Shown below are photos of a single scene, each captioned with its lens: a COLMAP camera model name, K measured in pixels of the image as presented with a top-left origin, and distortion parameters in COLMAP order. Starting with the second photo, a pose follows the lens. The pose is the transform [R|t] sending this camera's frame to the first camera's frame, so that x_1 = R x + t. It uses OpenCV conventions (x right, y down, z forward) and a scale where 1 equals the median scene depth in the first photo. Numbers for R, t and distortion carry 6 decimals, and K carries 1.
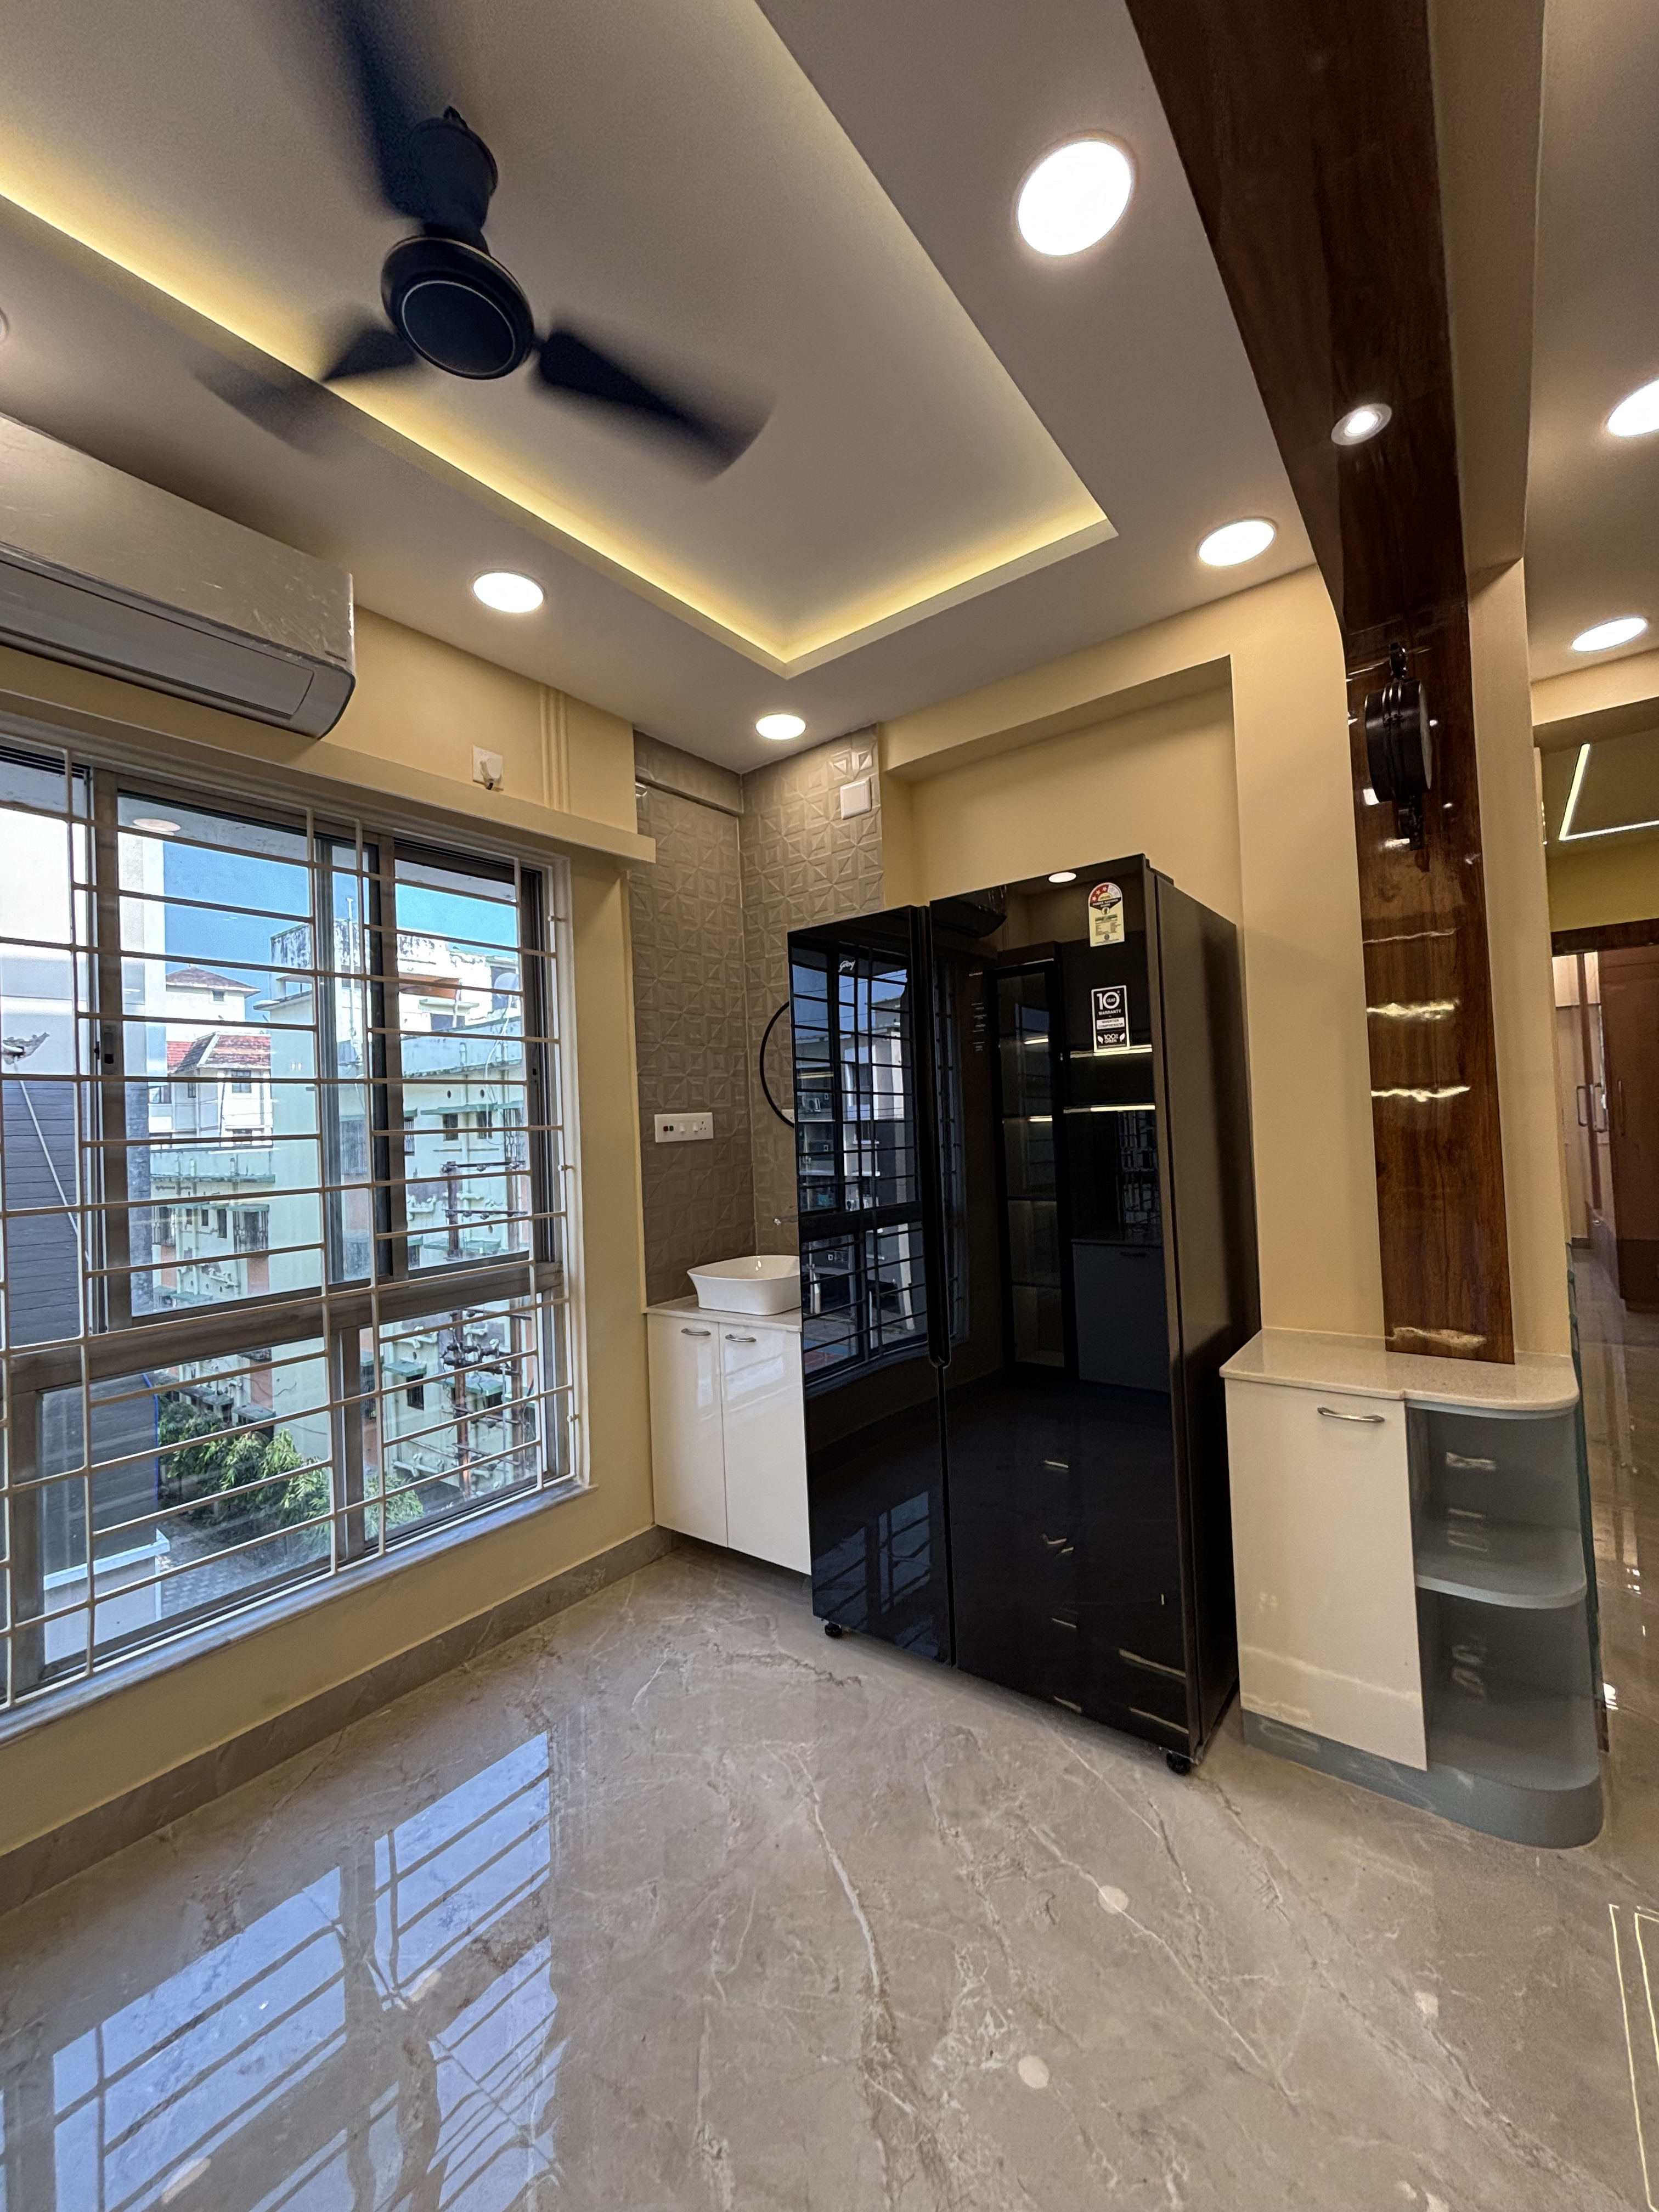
lens RADIAL K [[890.6, 0, 832.7], [0, 890.6, 1105.7], [0, 0, 1]] dist [0.001250, -0.000078]
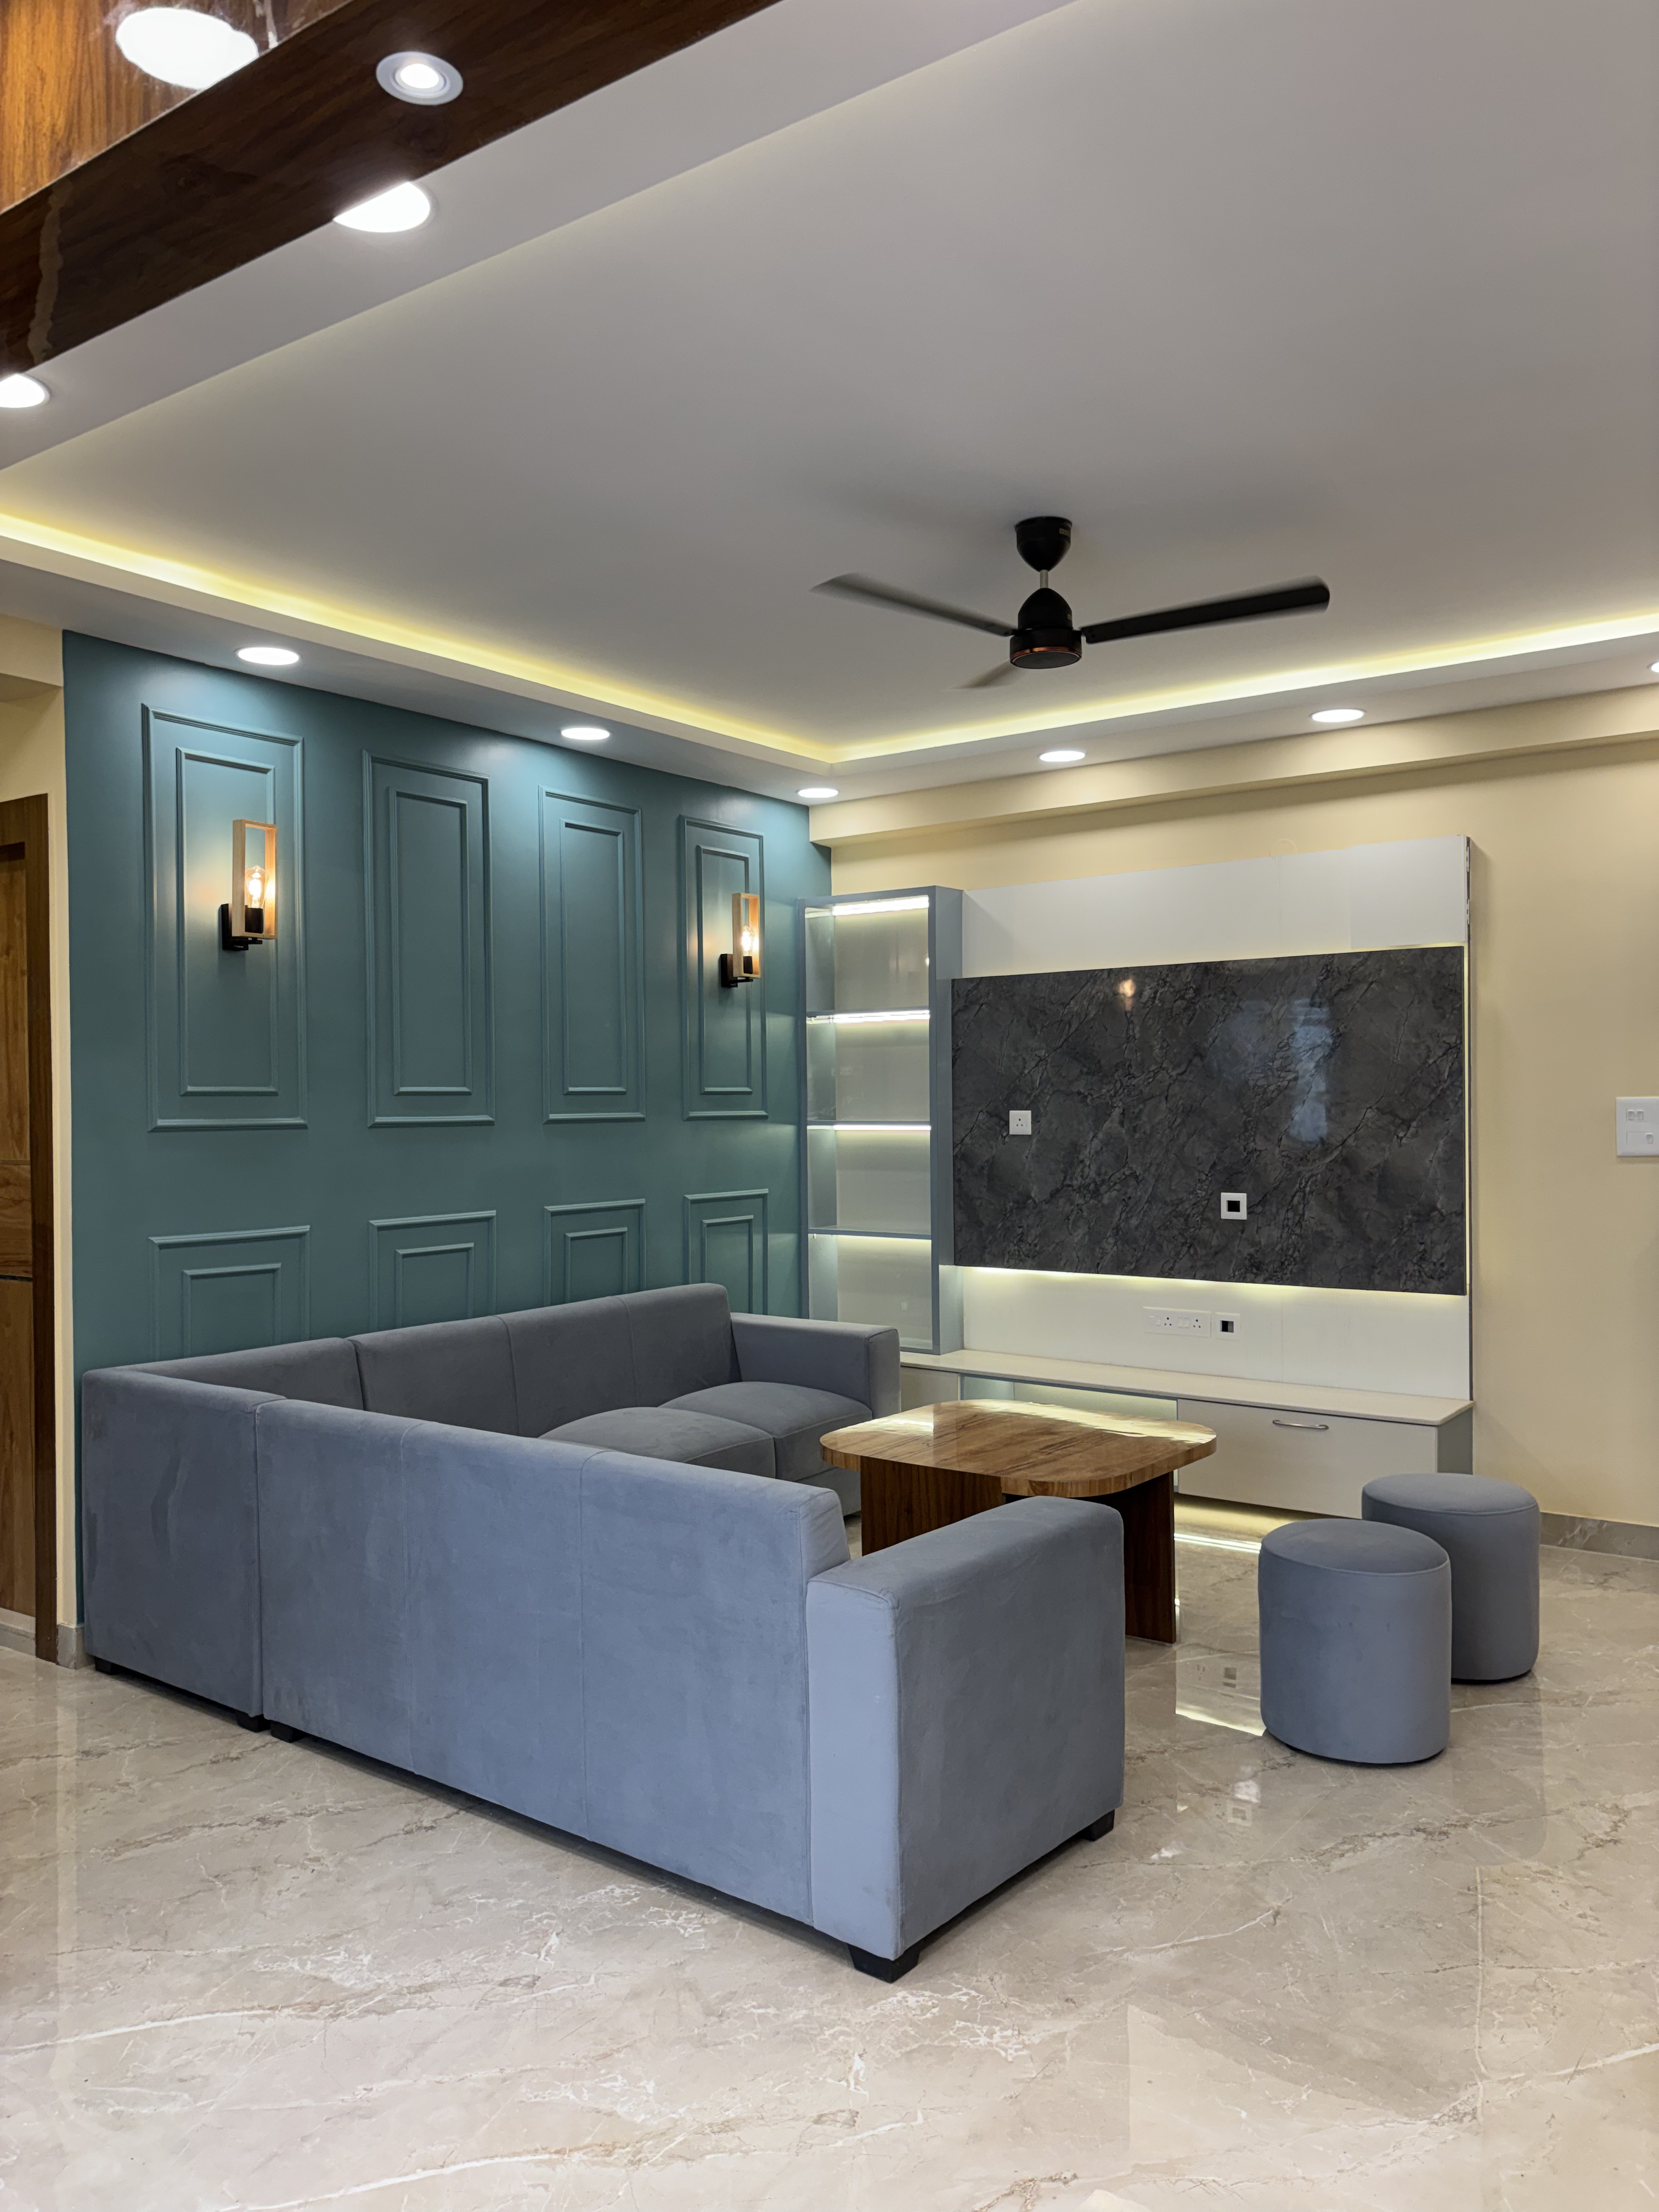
lens RADIAL K [[1670.3, 0, 828.4], [0, 1670.3, 1108.5], [0, 0, 1]] dist [0.004924, 0.002676]
pose [[-0.019759, 0.042464, 0.998903, -1.730077], [-0.019082, 0.998900, -0.042842, 0.033745], [-0.999623, -0.019908, -0.018927, 0.827460]]
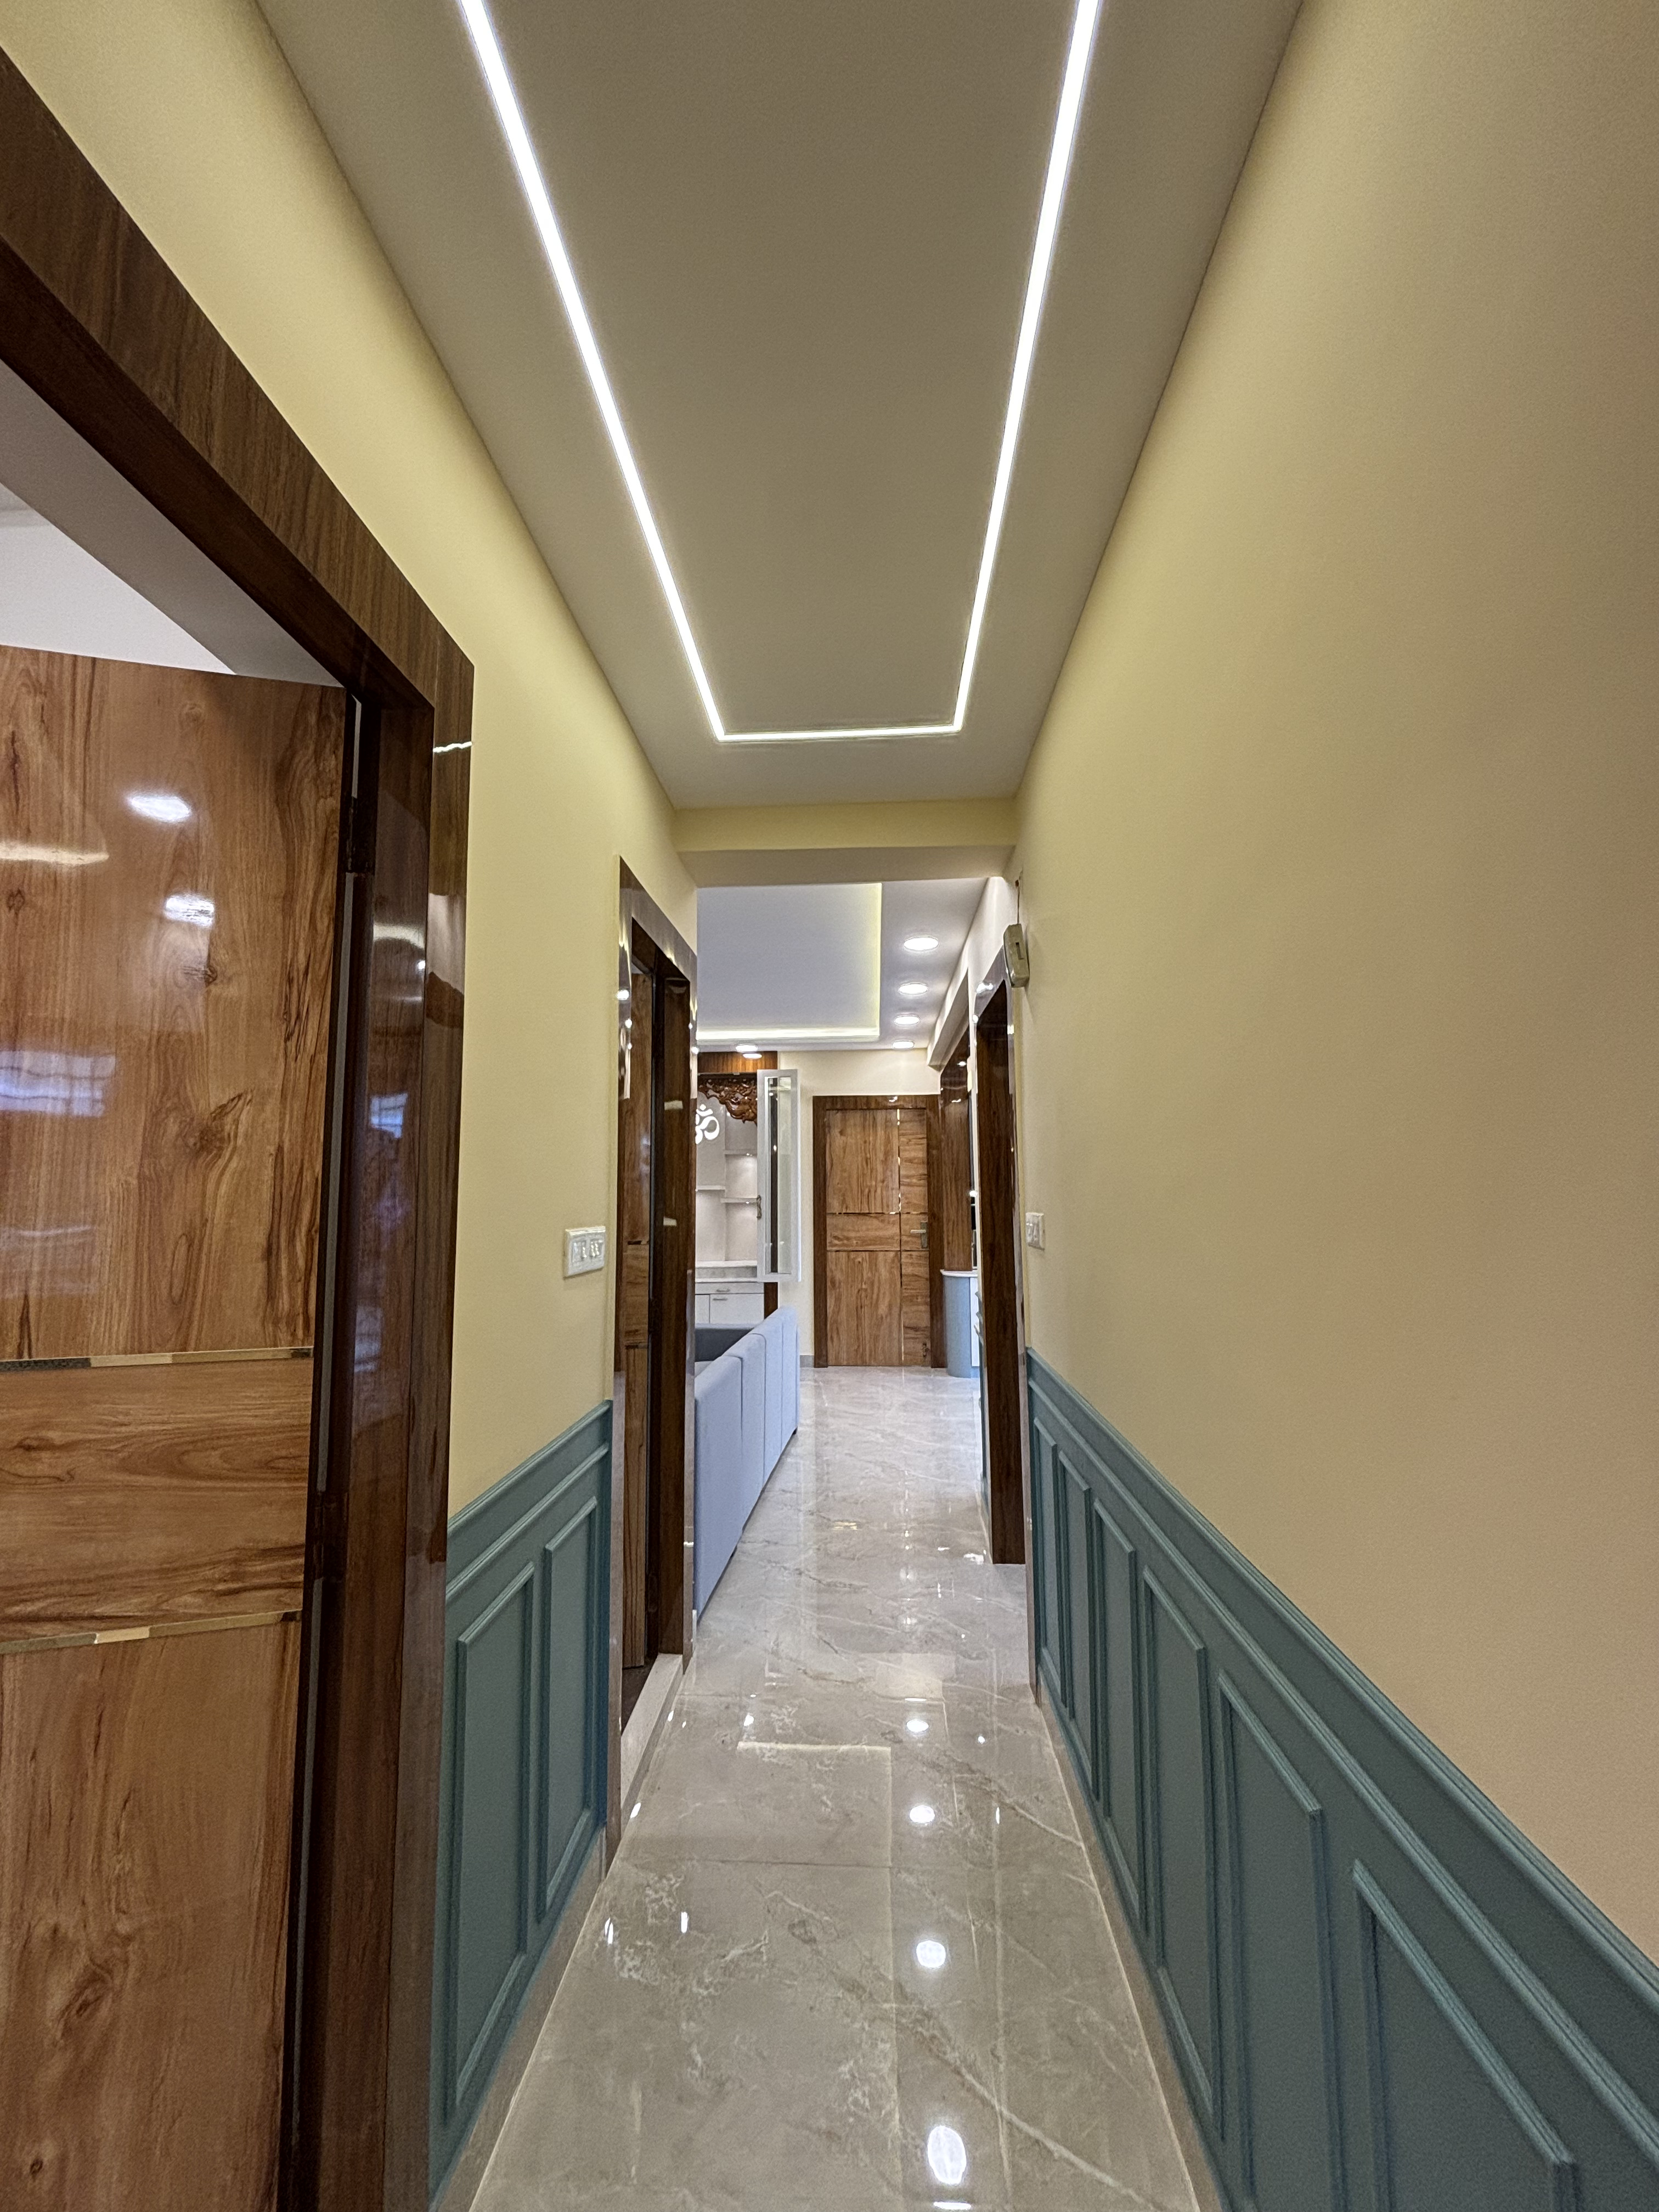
lens RADIAL K [[890.6, 0, 826.9], [0, 890.6, 1109.9], [0, 0, 1]] dist [0.001250, -0.000078]
pose [[-0.827421, -0.007127, -0.561536, 0.840990], [0.052211, 0.994612, -0.089557, -0.074505], [0.559149, -0.103420, -0.822591, 2.017820]]
